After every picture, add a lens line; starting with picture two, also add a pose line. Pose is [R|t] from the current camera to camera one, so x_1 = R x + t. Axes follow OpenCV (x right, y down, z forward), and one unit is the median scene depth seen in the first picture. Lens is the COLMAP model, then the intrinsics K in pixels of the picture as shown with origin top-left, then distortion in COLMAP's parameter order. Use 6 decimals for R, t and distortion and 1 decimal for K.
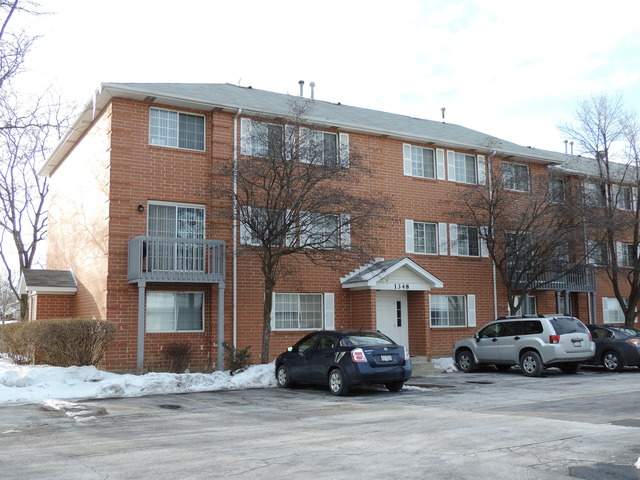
lens RADIAL K [[672.7, 0, 320.0], [0, 672.7, 240.0], [0, 0, 1]] dist [-0.021965, 0.000678]
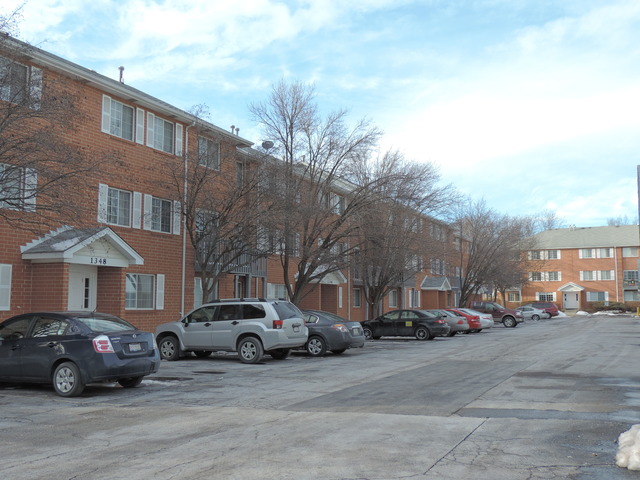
lens RADIAL K [[672.7, 0, 320.0], [0, 672.7, 240.0], [0, 0, 1]] dist [-0.021965, 0.000678]
pose [[0.835193, 0.071379, 0.545306, -0.107565], [-0.085063, 0.996376, -0.000140, 0.019169], [-0.543339, -0.046268, 0.838237, 0.140430]]
